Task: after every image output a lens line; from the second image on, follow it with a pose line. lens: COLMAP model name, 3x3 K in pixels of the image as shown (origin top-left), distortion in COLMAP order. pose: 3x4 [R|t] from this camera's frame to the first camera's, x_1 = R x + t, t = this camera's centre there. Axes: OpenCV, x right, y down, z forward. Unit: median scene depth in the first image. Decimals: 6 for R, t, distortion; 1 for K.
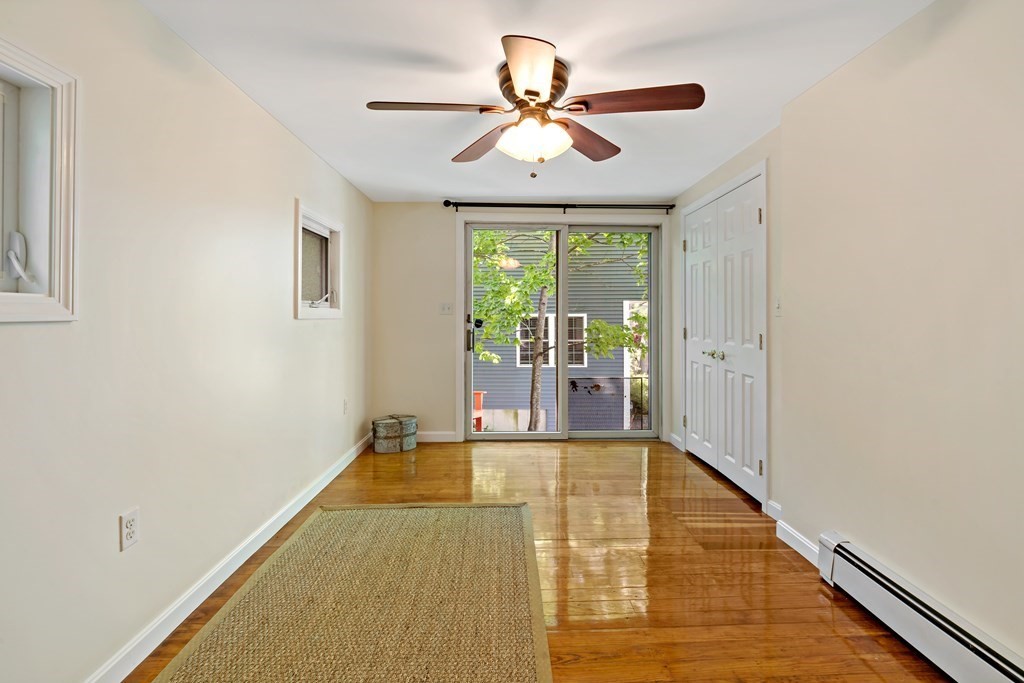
lens RADIAL K [[476.3, 0, 510.7], [0, 476.3, 319.8], [0, 0, 1]] dist [-0.003146, -0.000198]
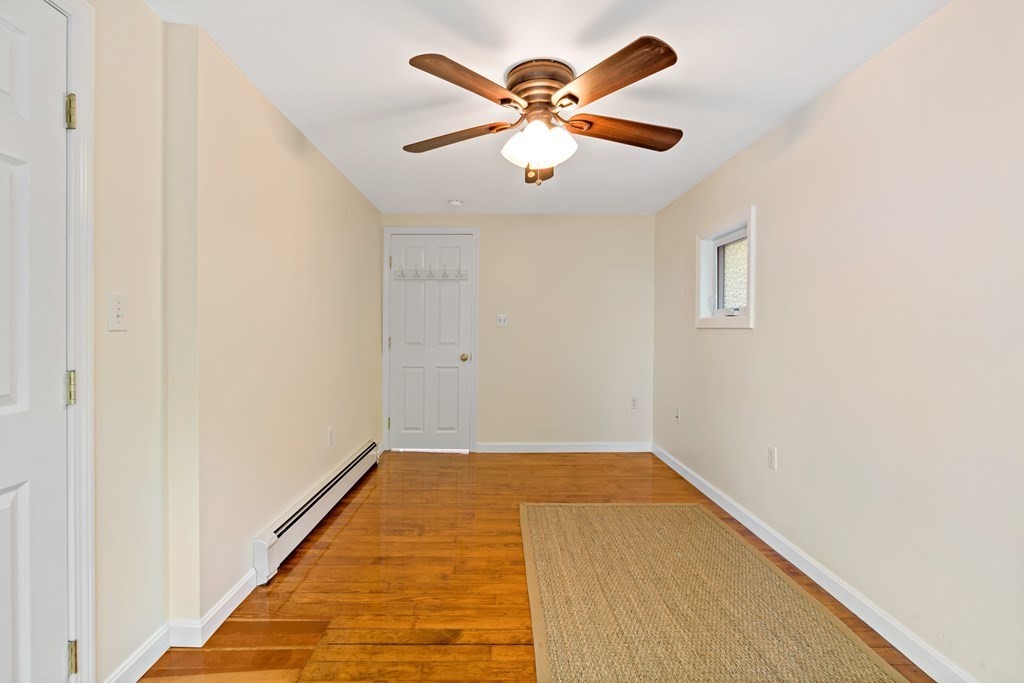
lens RADIAL K [[476.3, 0, 510.7], [0, 476.3, 319.8], [0, 0, 1]] dist [-0.003146, -0.000198]
pose [[-0.999980, 0.004047, -0.004896, 0.119485], [0.004064, 0.999986, -0.003458, -0.058845], [0.004882, -0.003478, -0.999982, 2.454889]]
